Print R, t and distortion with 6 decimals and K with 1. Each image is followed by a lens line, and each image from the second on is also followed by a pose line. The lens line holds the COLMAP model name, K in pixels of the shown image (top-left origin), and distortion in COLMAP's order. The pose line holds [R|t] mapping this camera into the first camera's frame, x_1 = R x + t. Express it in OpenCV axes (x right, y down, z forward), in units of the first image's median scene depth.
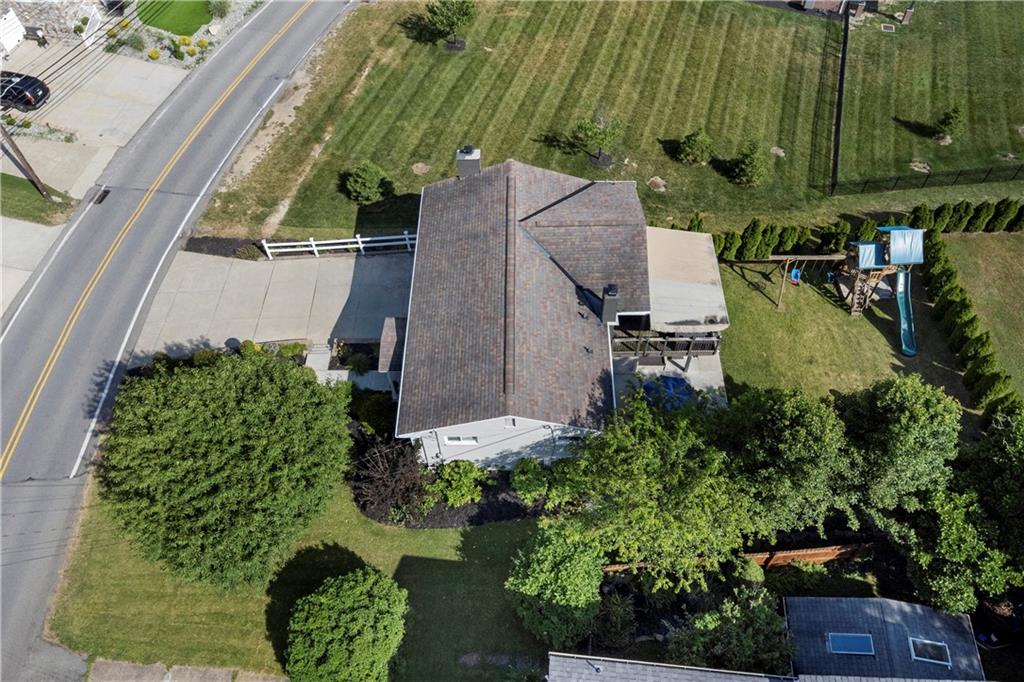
lens RADIAL K [[739.8, 0, 512.0], [0, 739.8, 341.0], [0, 0, 1]] dist [0.013104, -0.001172]
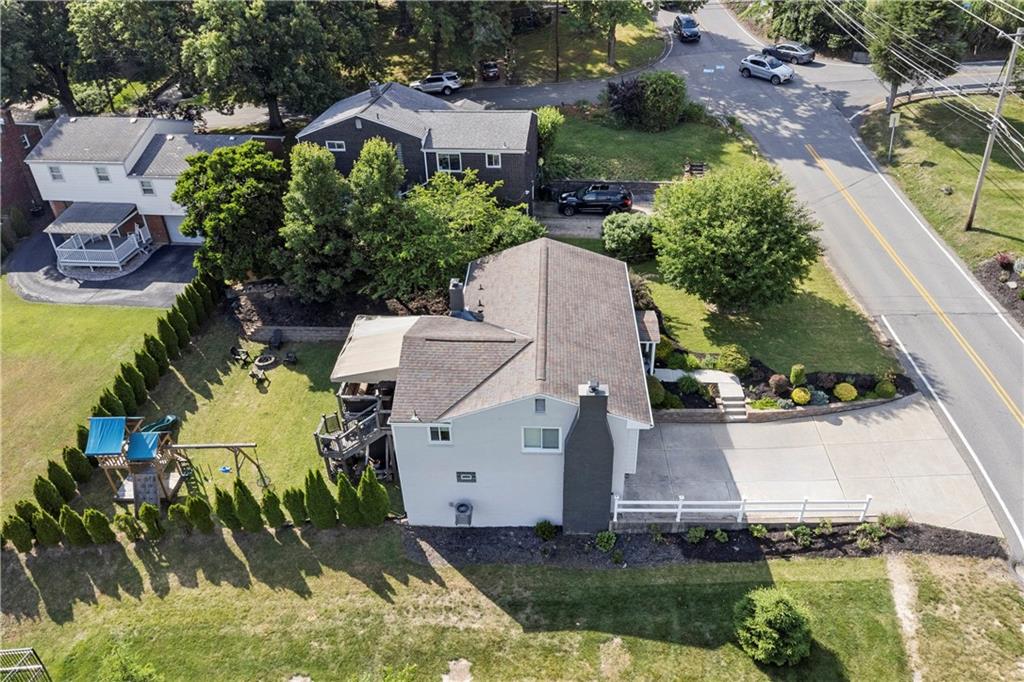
lens RADIAL K [[739.8, 0, 512.0], [0, 739.8, 341.0], [0, 0, 1]] dist [0.013104, -0.001172]
pose [[-0.997009, 0.021933, 0.074104, -0.027369], [0.074911, 0.038642, 0.996441, -0.884538], [0.018991, 0.999012, -0.040169, 0.818937]]
